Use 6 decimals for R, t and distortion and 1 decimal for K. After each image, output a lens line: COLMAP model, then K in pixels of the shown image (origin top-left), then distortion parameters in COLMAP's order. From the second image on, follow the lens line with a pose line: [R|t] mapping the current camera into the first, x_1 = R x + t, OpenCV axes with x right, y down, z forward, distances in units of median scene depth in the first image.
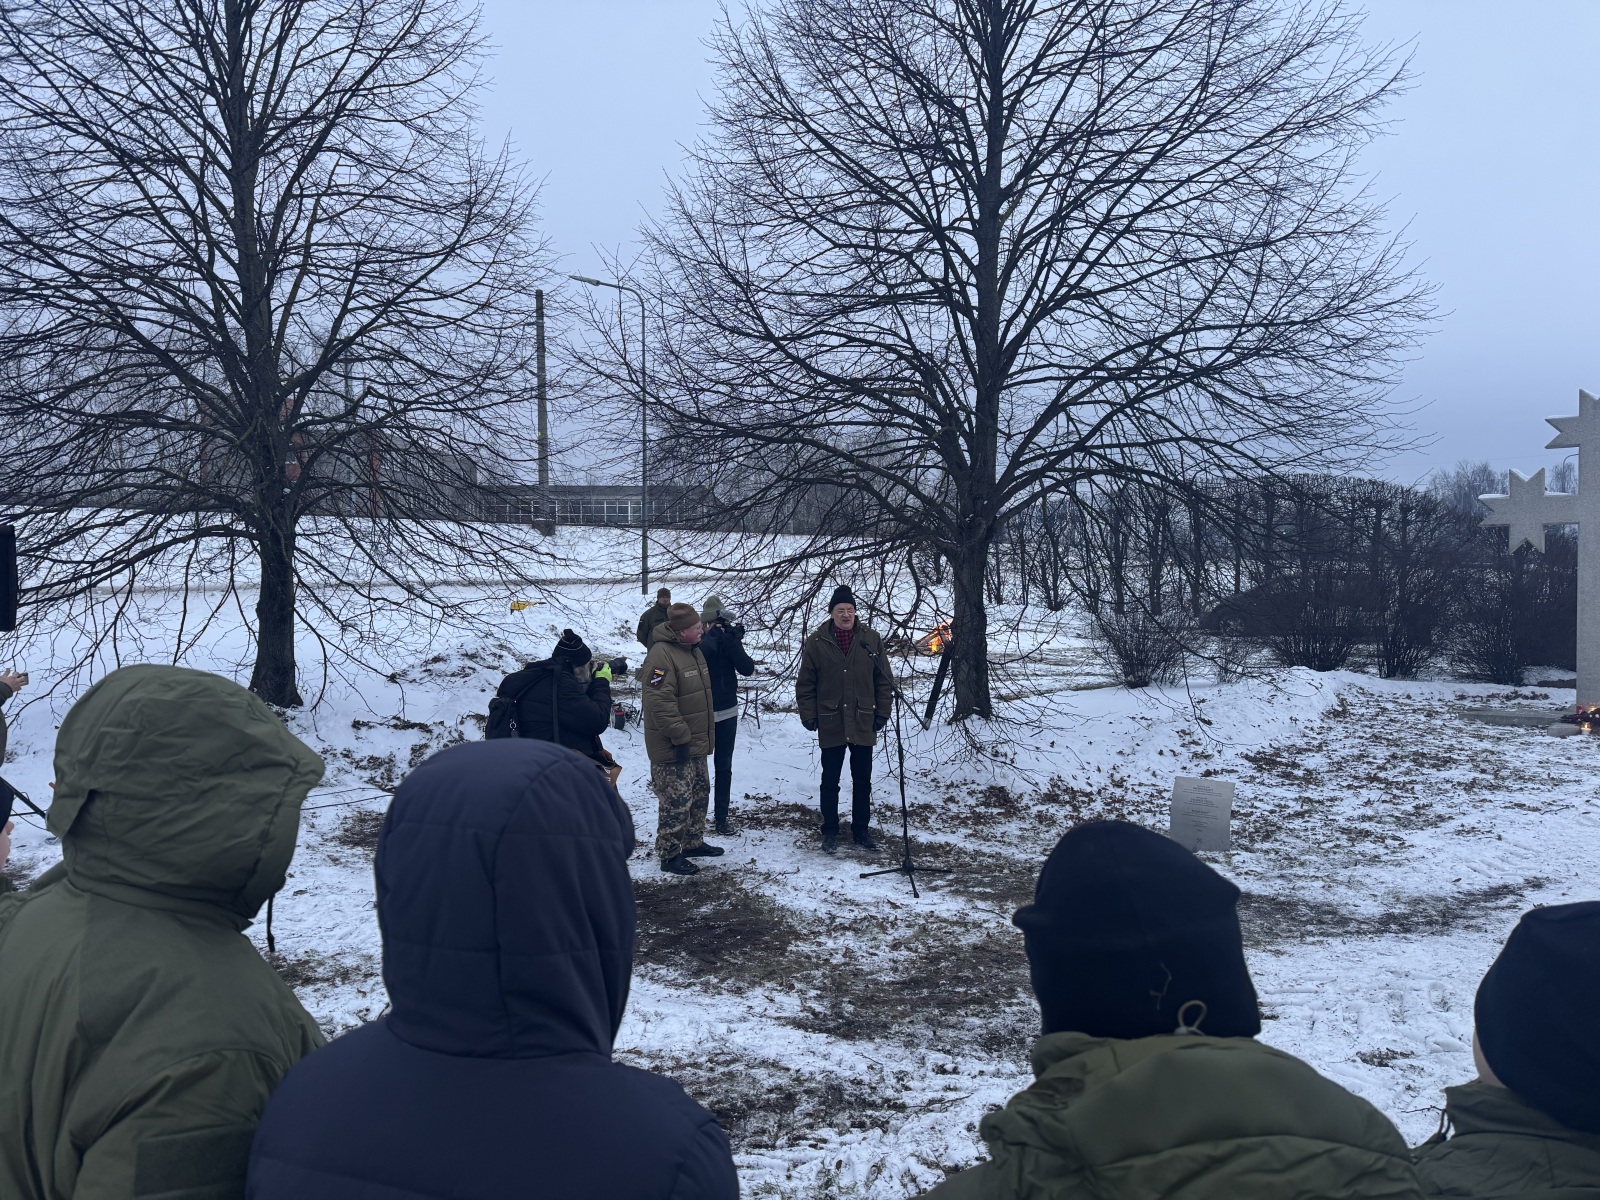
lens RADIAL K [[1126.9, 0, 783.6], [0, 1126.9, 593.9], [0, 0, 1]] dist [0.061310, -0.074827]
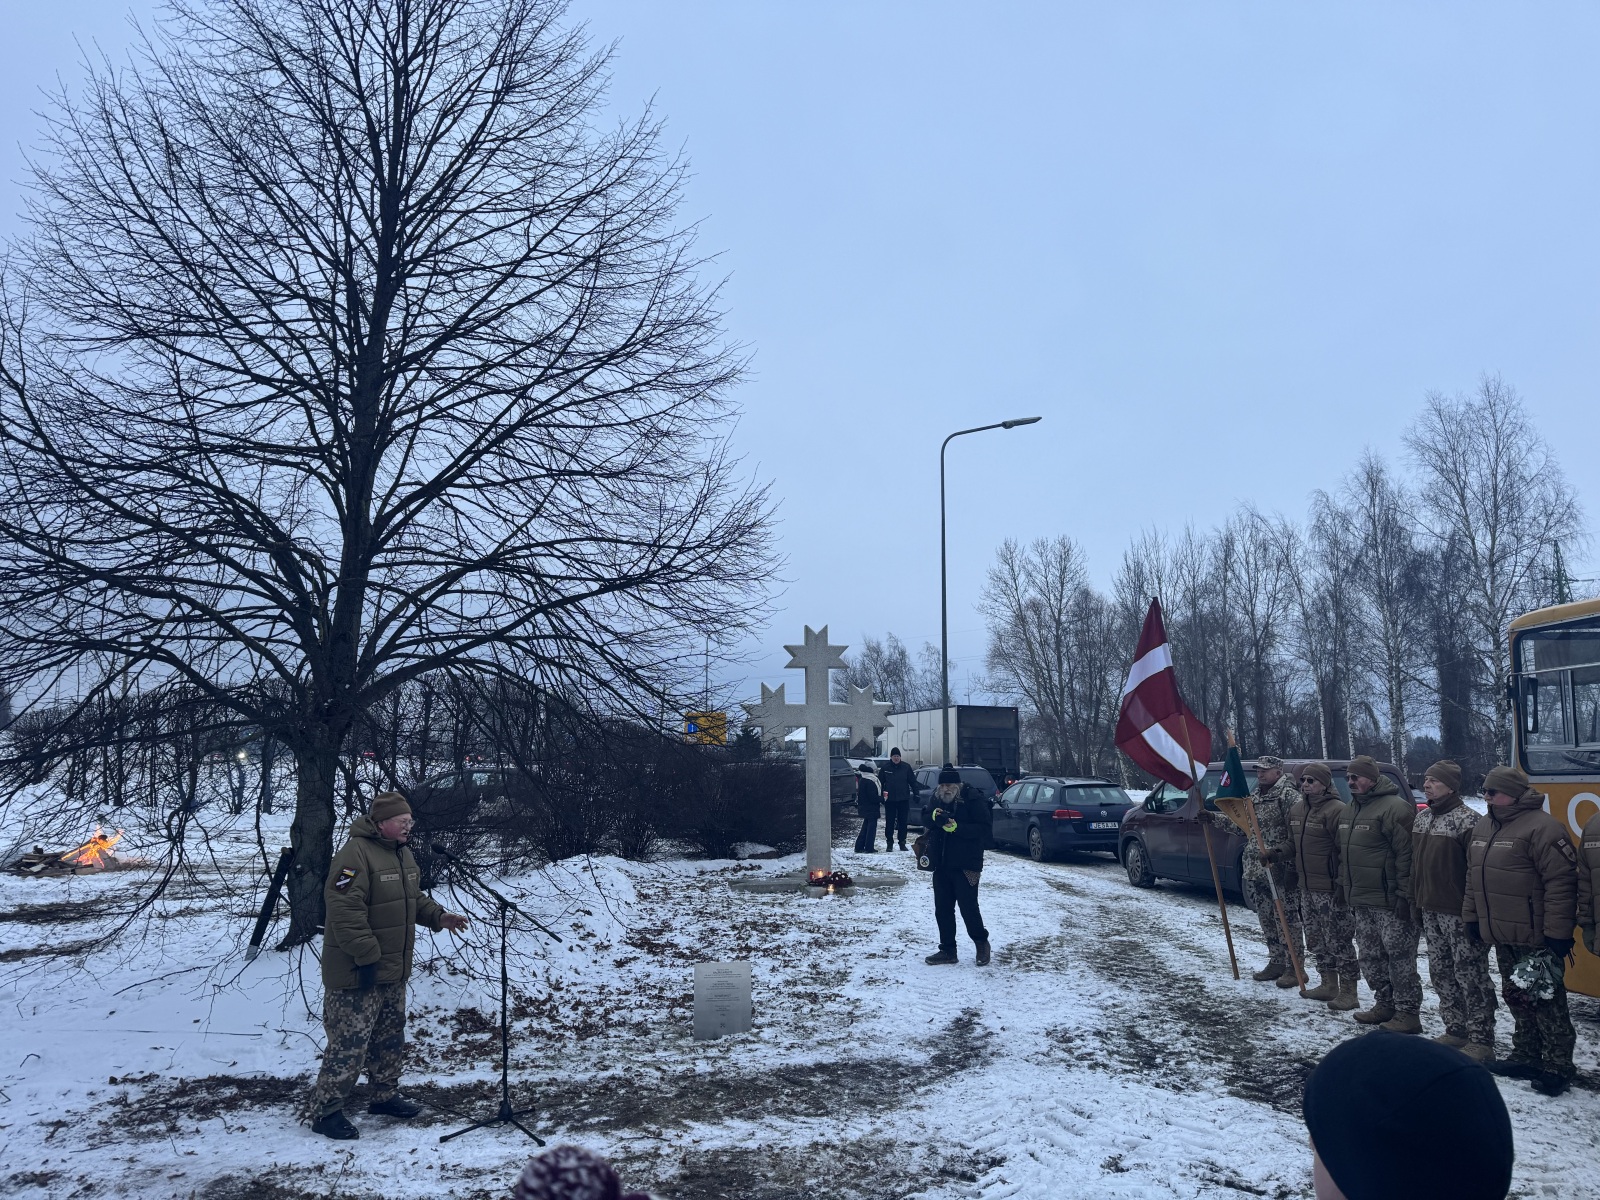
lens RADIAL K [[1126.9, 0, 783.6], [0, 1126.9, 593.9], [0, 0, 1]] dist [0.061310, -0.074827]
pose [[0.679915, 0.111381, 0.724783, -0.286952], [0.011811, 0.986605, -0.162697, -0.003418], [-0.733196, 0.119181, 0.669492, 0.152502]]
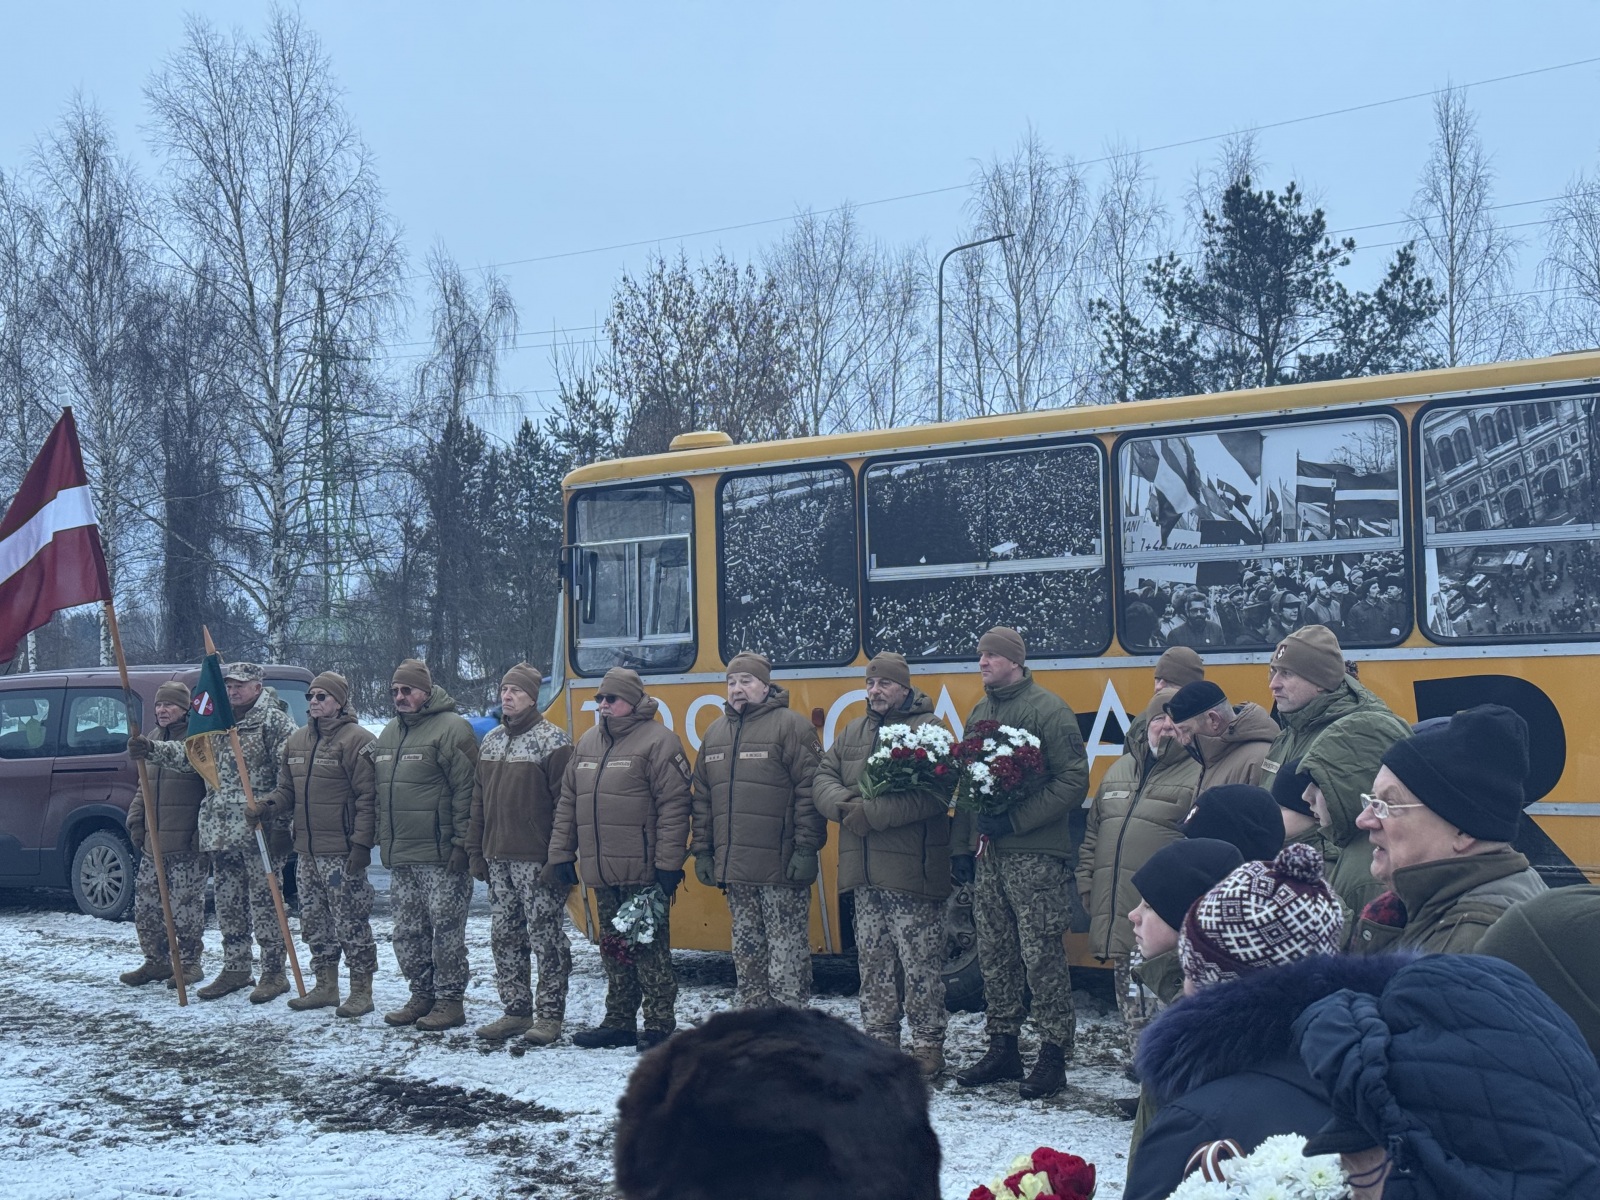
lens RADIAL K [[2265.1, 0, 800.0], [0, 2265.1, 600.0], [0, 0, 1]] dist [0.111960, 0.035399]
pose [[-0.079475, 0.021284, 0.996610, -0.560135], [0.052652, 0.998466, -0.017125, -0.016516], [-0.995445, 0.051113, -0.080474, 0.294175]]
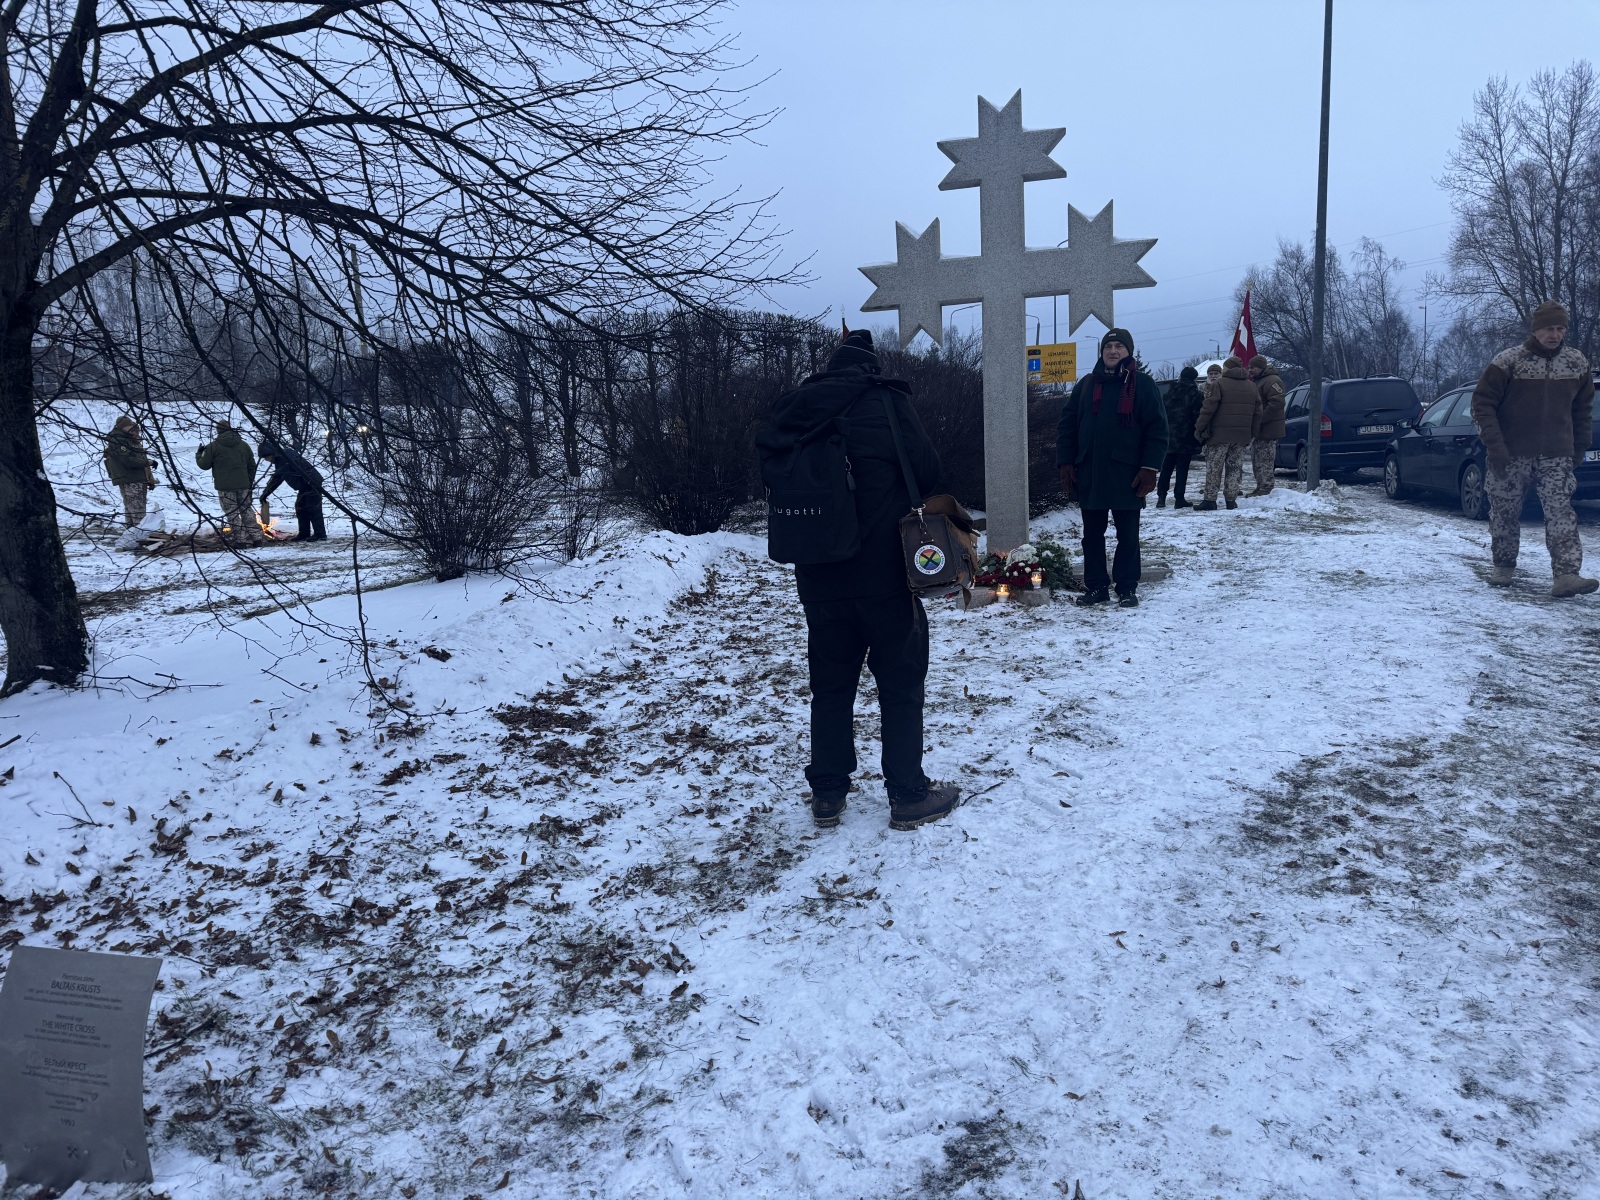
lens RADIAL K [[1082.6, 0, 834.9], [0, 1082.6, 599.6], [0, 0, 1]] dist [0.089212, -0.081759]
pose [[0.879454, -0.110257, 0.463038, 0.307146], [0.052077, 0.989250, 0.136646, 0.026191], [-0.473126, -0.096060, 0.875742, 0.469257]]
